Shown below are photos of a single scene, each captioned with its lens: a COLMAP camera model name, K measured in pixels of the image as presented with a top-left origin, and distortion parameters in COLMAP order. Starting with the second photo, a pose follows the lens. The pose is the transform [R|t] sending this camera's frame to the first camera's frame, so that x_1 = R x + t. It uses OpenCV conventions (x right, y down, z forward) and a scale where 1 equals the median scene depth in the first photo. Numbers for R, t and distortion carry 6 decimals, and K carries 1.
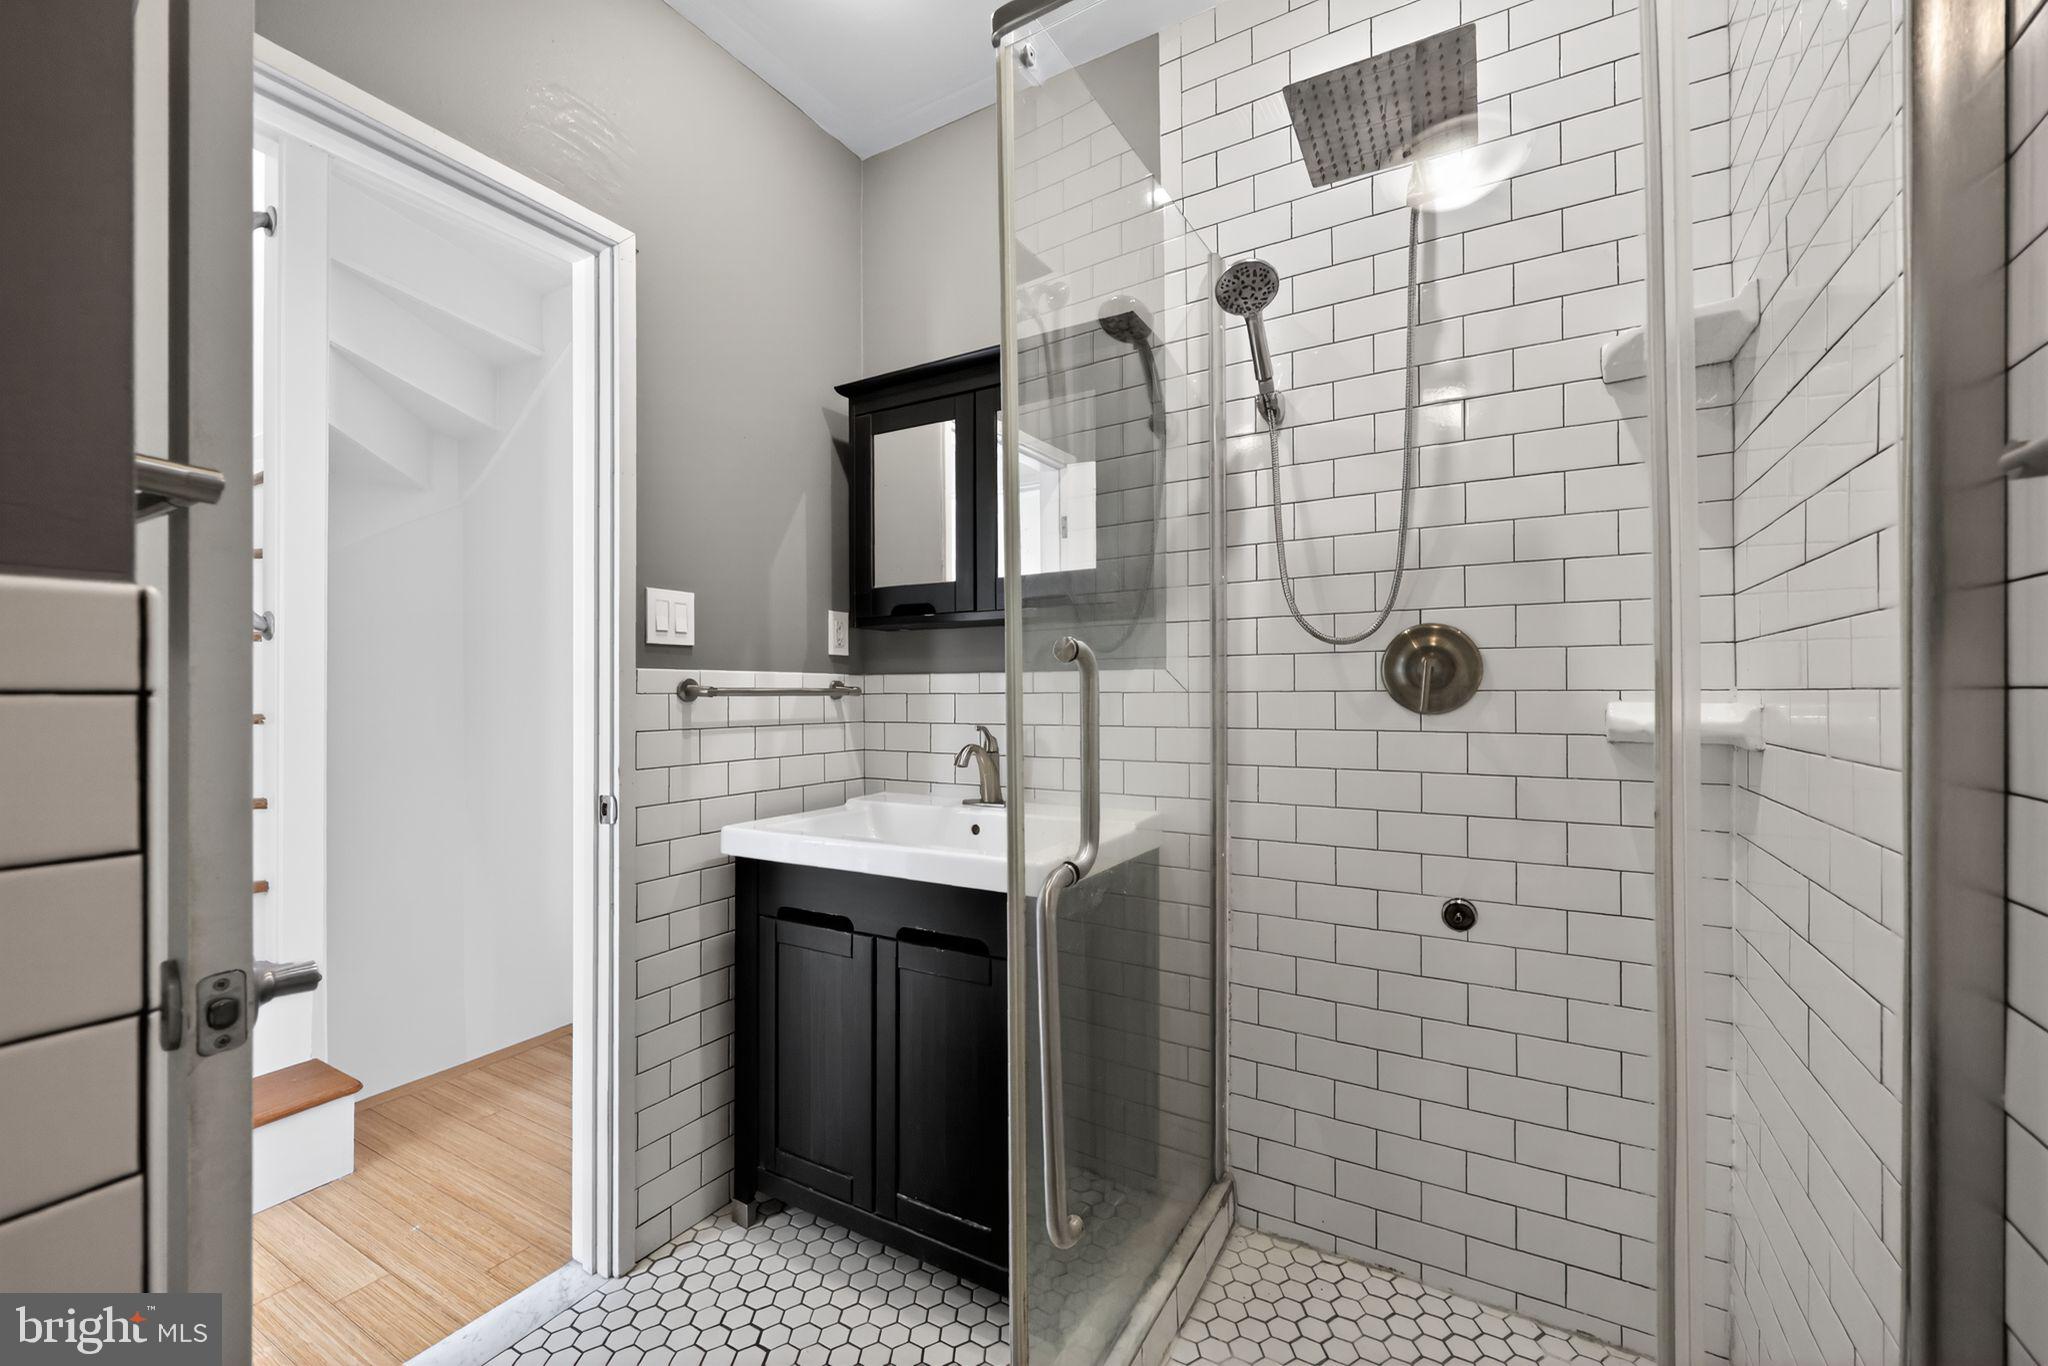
lens RADIAL K [[827.0, 0, 1019.7], [0, 827.0, 692.0], [0, 0, 1]] dist [0.006098, -0.001378]
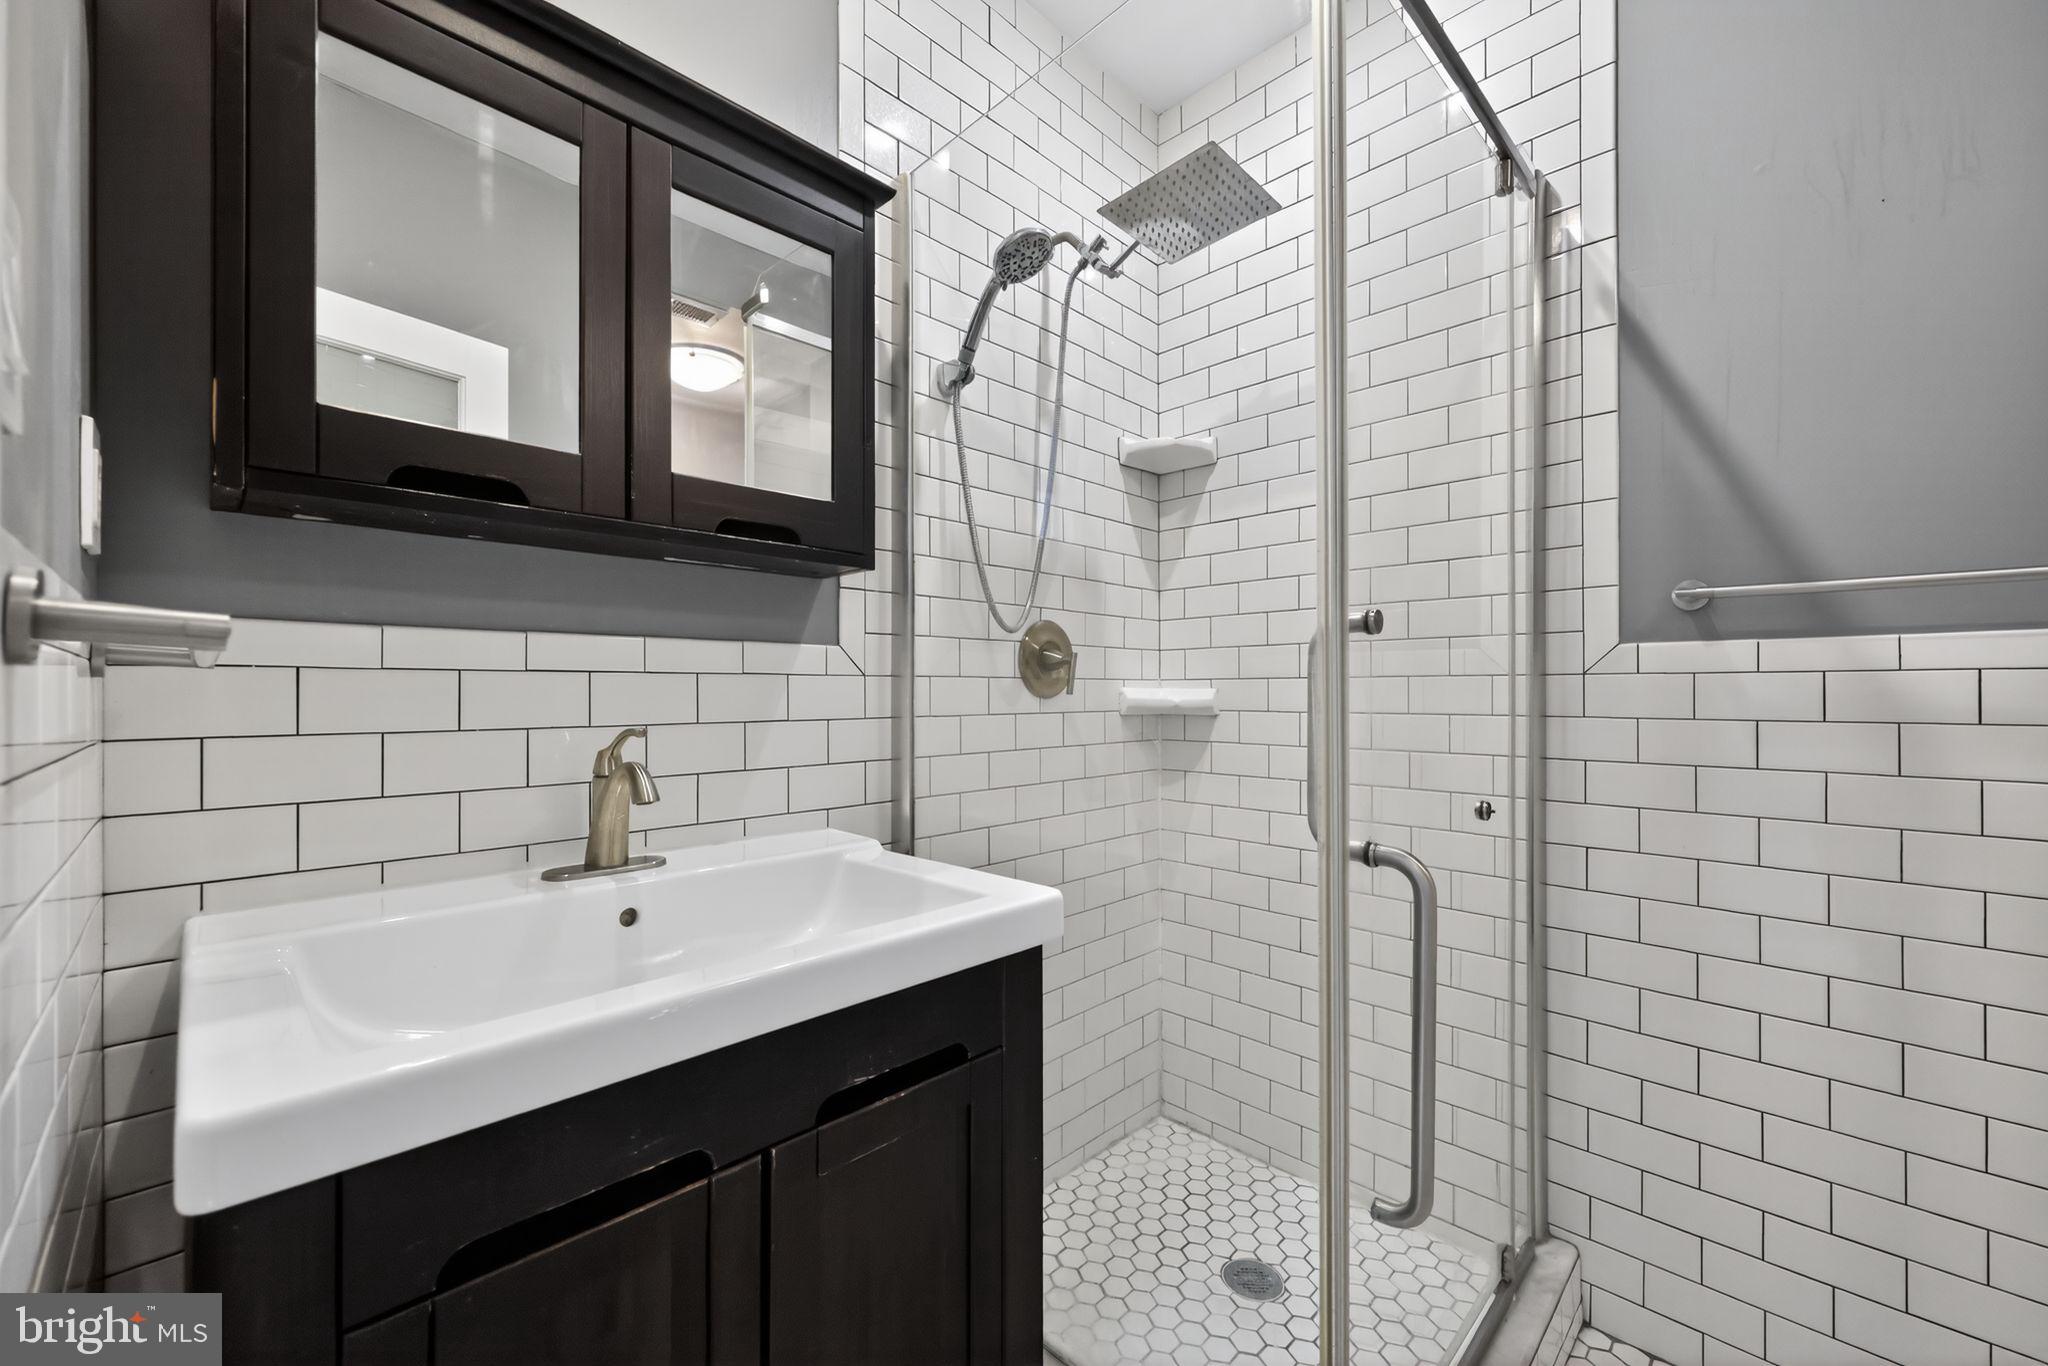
lens RADIAL K [[827.0, 0, 1023.2], [0, 827.0, 687.7], [0, 0, 1]] dist [0.006098, -0.001378]
pose [[0.233265, 0.006785, 0.972390, -0.612251], [-0.005111, 0.999970, -0.005752, 0.017575], [-0.972400, -0.003628, 0.233292, 0.711245]]
